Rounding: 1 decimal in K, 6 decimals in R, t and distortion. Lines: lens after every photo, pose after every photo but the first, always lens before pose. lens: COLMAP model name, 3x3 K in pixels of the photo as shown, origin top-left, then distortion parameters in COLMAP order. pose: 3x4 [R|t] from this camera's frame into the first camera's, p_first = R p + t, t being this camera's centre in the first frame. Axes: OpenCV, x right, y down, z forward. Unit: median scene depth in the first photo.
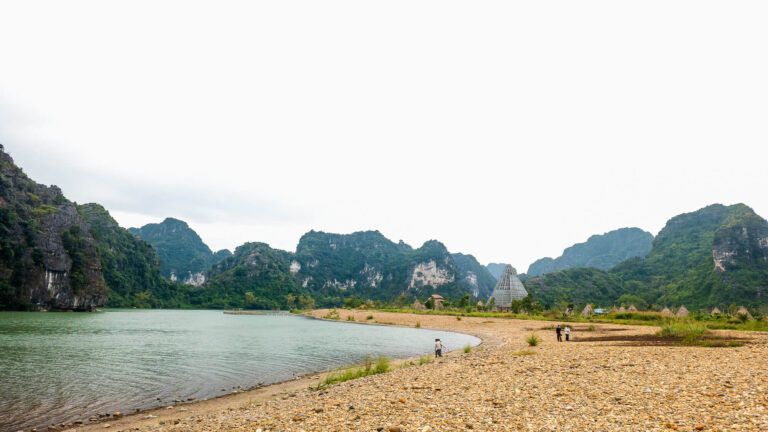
lens RADIAL K [[441.0, 0, 384.0], [0, 441.0, 216.0], [0, 0, 1]] dist [0.066216, -0.042219]
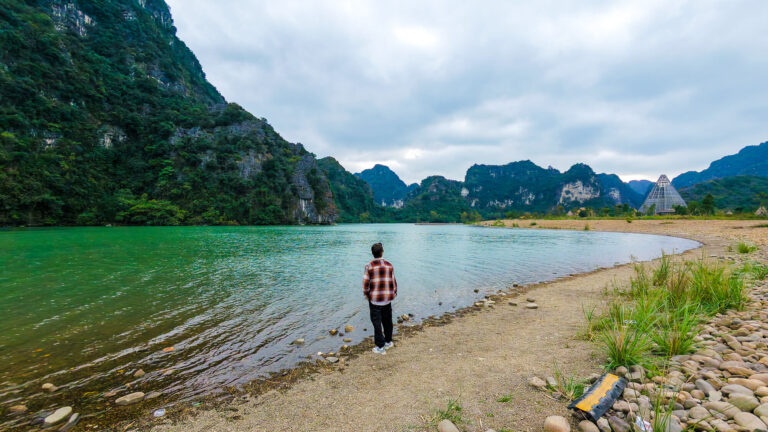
lens RADIAL K [[441.0, 0, 384.0], [0, 441.0, 216.0], [0, 0, 1]] dist [0.066216, -0.042219]
pose [[0.928761, -0.030688, -0.369406, 0.062488], [0.109275, 0.974947, 0.193748, -0.097856], [0.354205, -0.220312, 0.908846, -0.311468]]
